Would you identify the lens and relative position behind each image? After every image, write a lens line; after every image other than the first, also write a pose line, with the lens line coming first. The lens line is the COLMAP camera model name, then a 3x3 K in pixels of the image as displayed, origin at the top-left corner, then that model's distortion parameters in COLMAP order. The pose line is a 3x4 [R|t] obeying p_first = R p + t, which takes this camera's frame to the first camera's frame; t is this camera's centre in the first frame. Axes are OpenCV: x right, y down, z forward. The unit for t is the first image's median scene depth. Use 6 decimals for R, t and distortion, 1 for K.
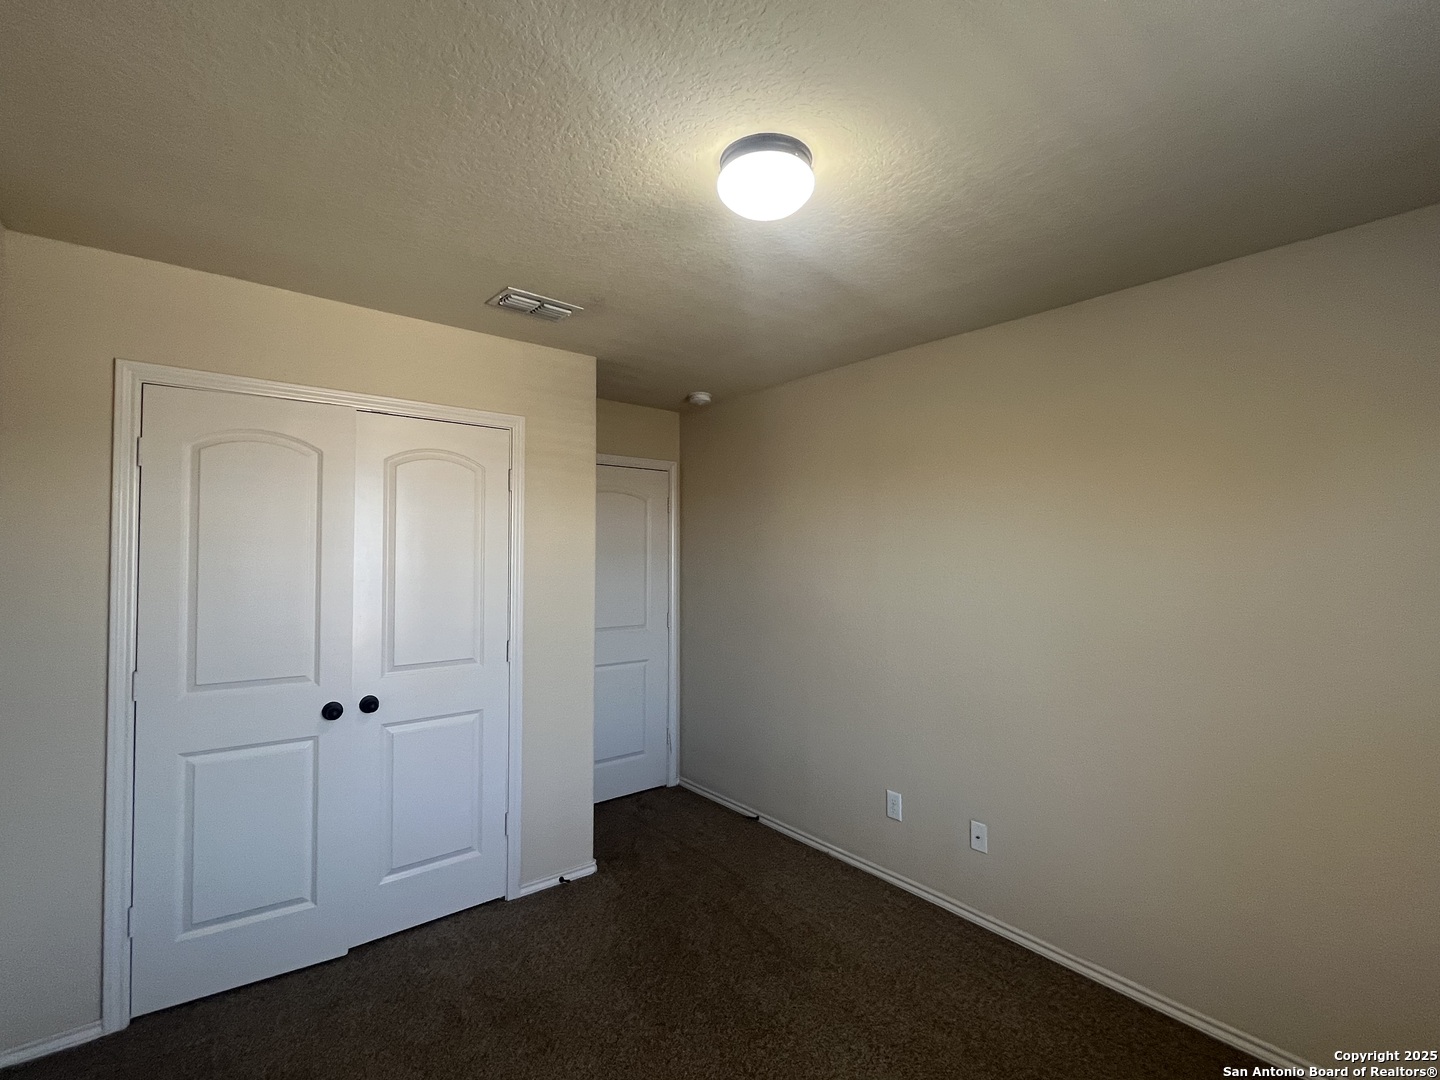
lens RADIAL K [[662.1, 0, 726.4], [0, 662.1, 540.2], [0, 0, 1]] dist [-0.000728, -0.000624]
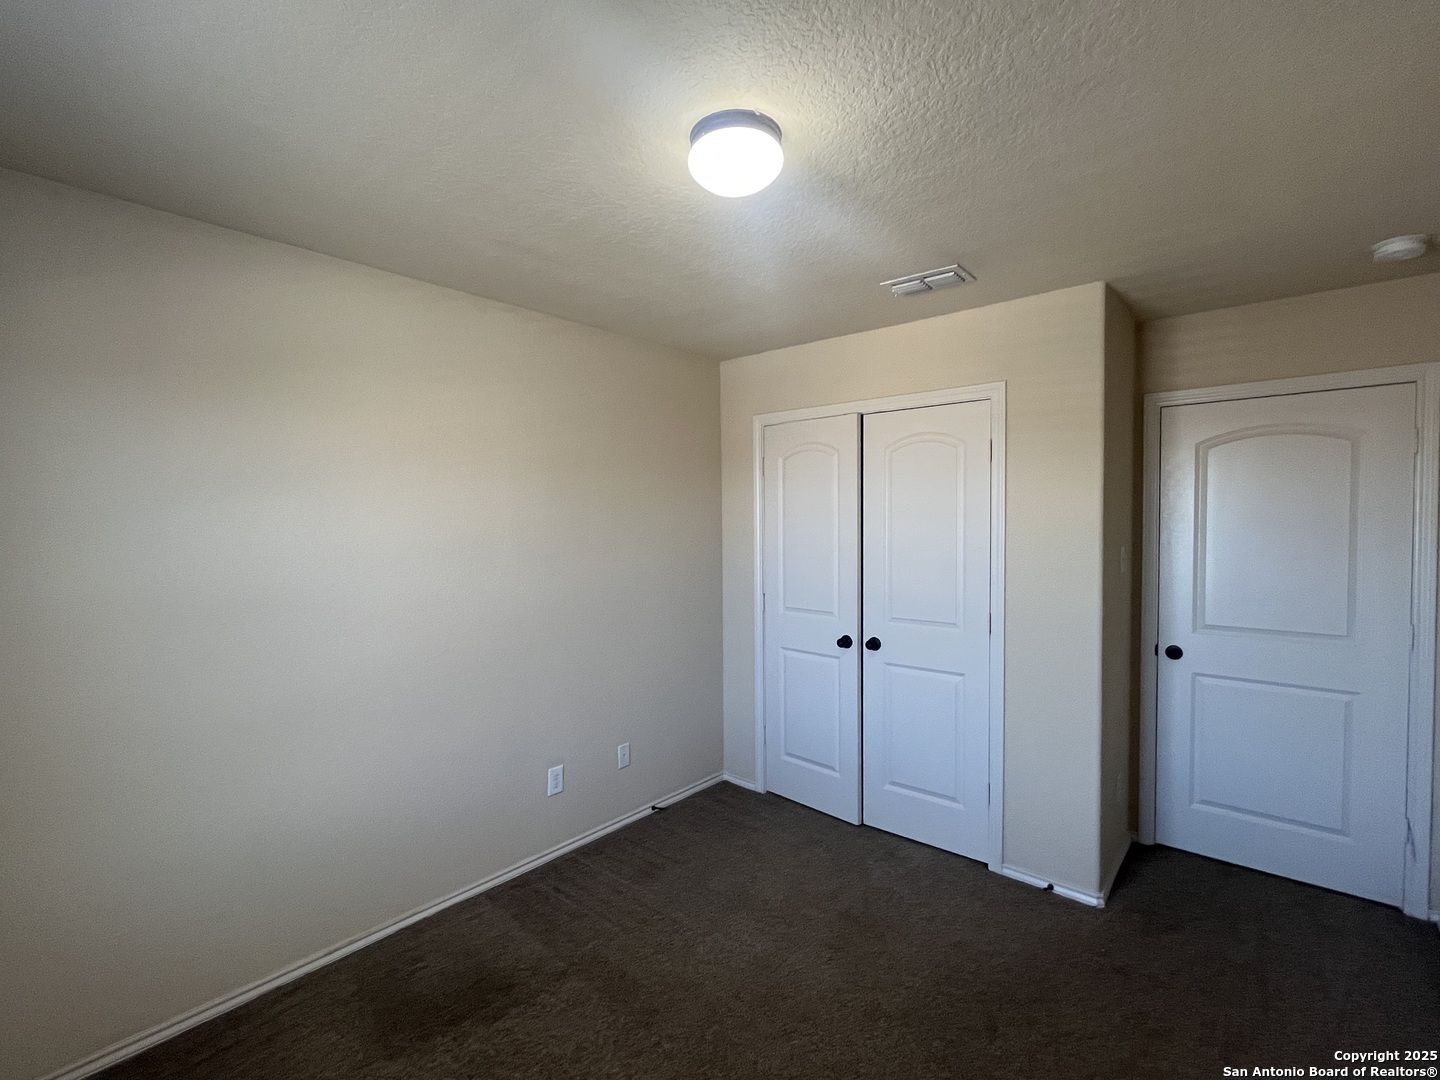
lens RADIAL K [[662.1, 0, 726.4], [0, 662.1, 540.2], [0, 0, 1]] dist [-0.000728, -0.000624]
pose [[0.168203, 0.021487, -0.985518, 0.646863], [0.025634, 0.999329, 0.026163, 0.007832], [0.985419, -0.029663, 0.167539, 0.499141]]
